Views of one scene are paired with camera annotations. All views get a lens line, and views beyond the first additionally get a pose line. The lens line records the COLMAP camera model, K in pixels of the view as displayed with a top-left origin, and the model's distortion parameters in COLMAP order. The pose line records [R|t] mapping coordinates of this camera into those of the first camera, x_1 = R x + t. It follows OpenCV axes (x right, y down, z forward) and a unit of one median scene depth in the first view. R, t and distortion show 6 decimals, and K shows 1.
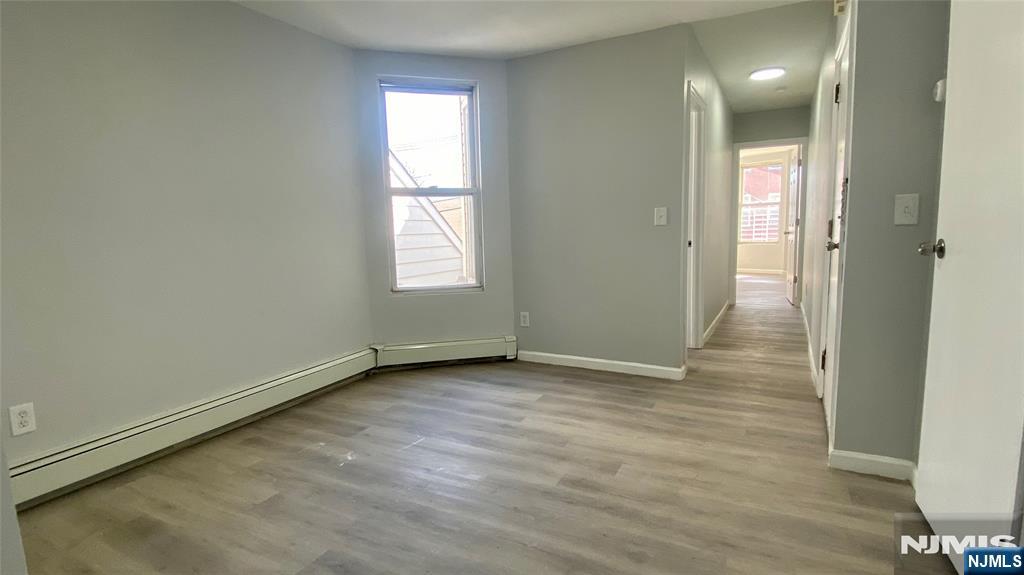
lens RADIAL K [[496.9, 0, 512.0], [0, 496.9, 287.5], [0, 0, 1]] dist [0.002196, -0.012052]
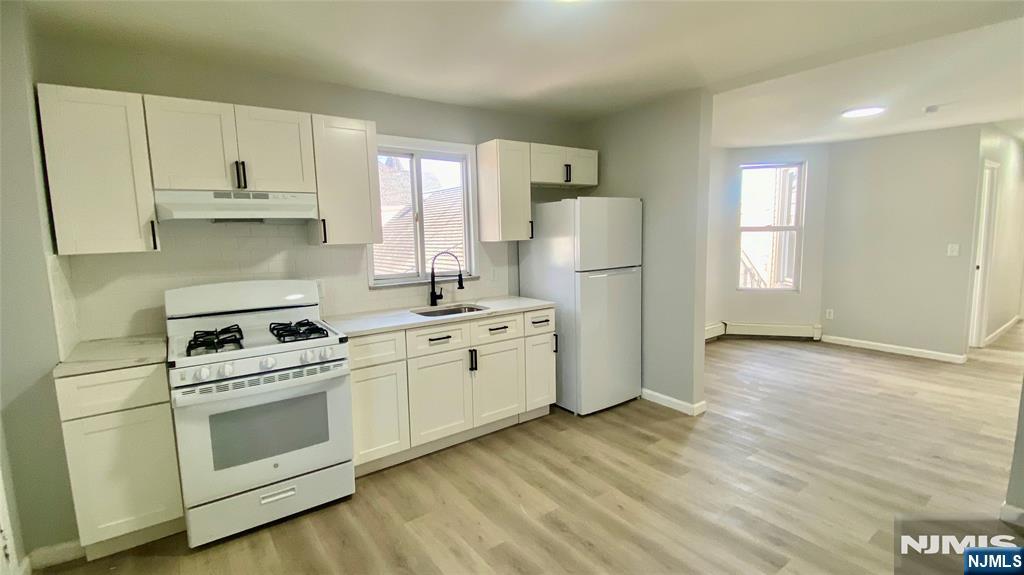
lens RADIAL K [[453.7, 0, 508.3], [0, 453.7, 289.3], [0, 0, 1]] dist [0.037385, -0.036831]
pose [[0.893308, 0.061413, -0.445229, -0.284323], [-0.058425, 0.998082, 0.020447, 0.021594], [0.445631, 0.007747, 0.895183, -0.826826]]
